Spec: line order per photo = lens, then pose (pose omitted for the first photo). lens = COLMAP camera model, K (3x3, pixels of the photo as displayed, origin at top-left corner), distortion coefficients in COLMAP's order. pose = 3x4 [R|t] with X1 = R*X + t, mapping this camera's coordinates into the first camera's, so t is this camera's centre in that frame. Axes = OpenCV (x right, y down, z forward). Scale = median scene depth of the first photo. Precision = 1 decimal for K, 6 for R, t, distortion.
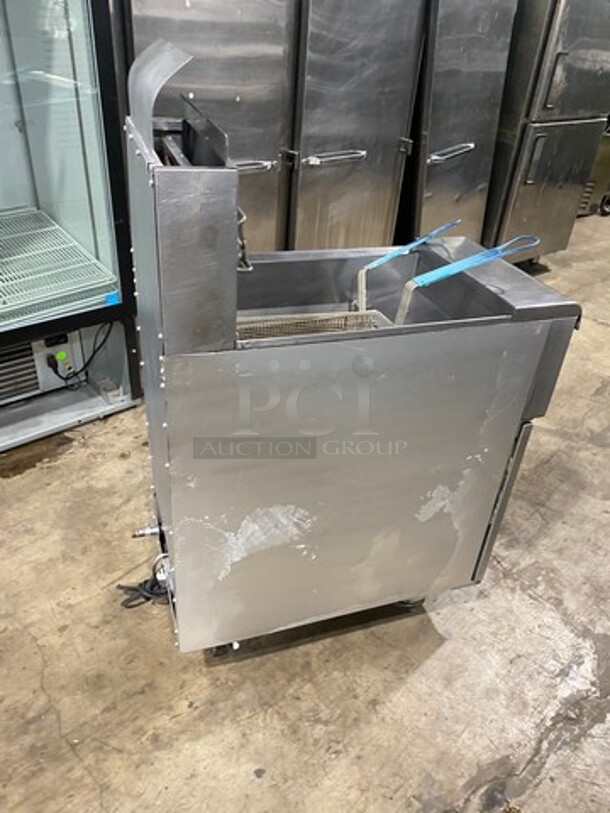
lens RADIAL K [[618.3, 0, 312.8], [0, 618.3, 406.7], [0, 0, 1]] dist [0.002342, -0.003222]
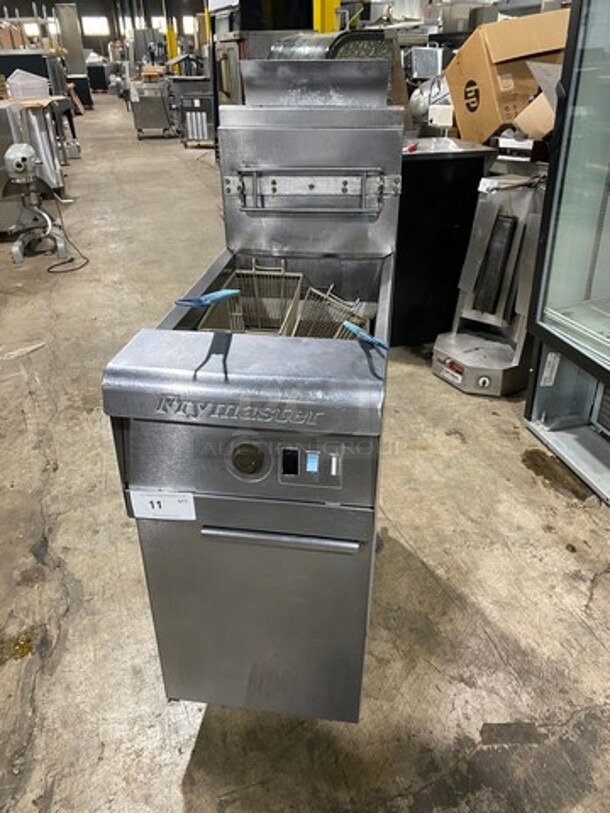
lens RADIAL K [[613.6, 0, 305.0], [0, 613.6, 406.5], [0, 0, 1]] dist [0.005392, -0.006565]
pose [[-0.473779, 0.377486, -0.795636, 0.722039], [-0.501717, 0.626810, 0.596146, -0.550808], [0.723750, 0.681626, -0.107578, 1.026185]]
